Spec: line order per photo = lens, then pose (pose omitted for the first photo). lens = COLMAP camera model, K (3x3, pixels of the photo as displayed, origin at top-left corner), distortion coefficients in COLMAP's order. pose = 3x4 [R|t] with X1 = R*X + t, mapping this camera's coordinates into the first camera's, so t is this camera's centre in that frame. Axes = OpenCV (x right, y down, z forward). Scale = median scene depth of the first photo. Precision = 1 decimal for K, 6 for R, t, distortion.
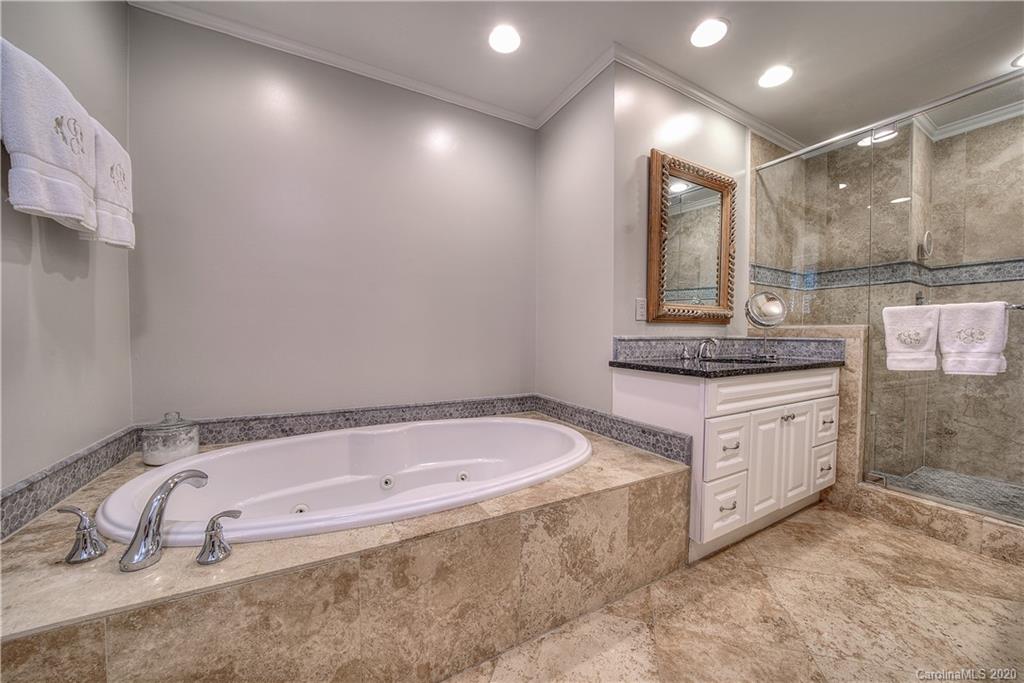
lens RADIAL K [[366.0, 0, 511.3], [0, 366.0, 346.8], [0, 0, 1]] dist [-0.025872, 0.001923]
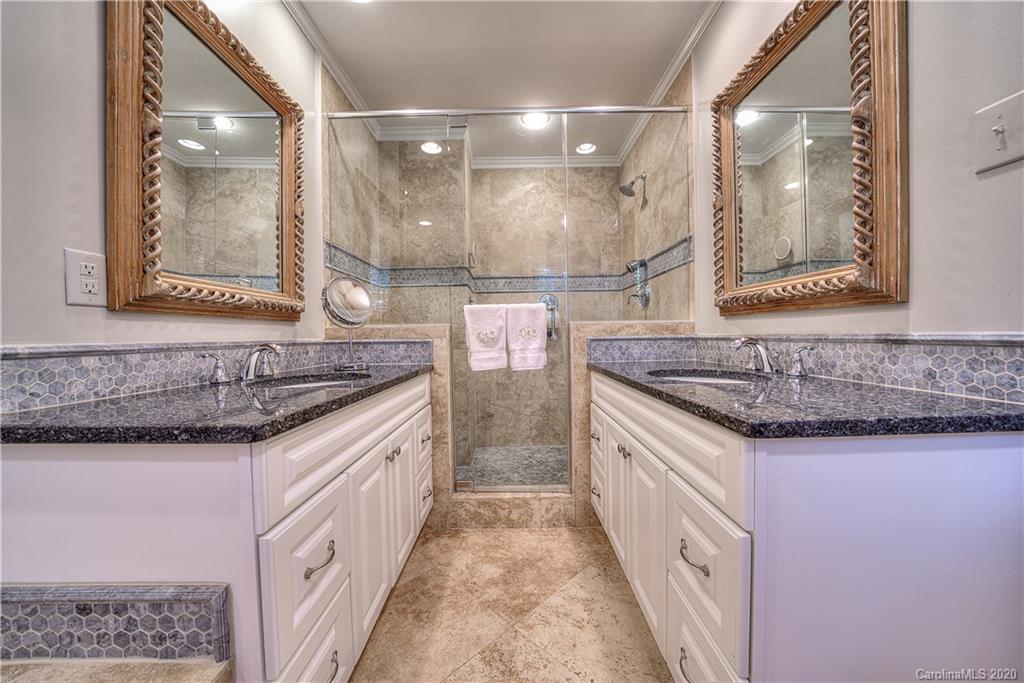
lens RADIAL K [[366.0, 0, 518.3], [0, 366.0, 343.0], [0, 0, 1]] dist [-0.025872, 0.001923]
pose [[0.465416, -0.028979, 0.884618, 0.222607], [0.047181, 0.998855, 0.007898, -0.009973], [-0.883834, 0.038061, 0.466250, 0.377753]]
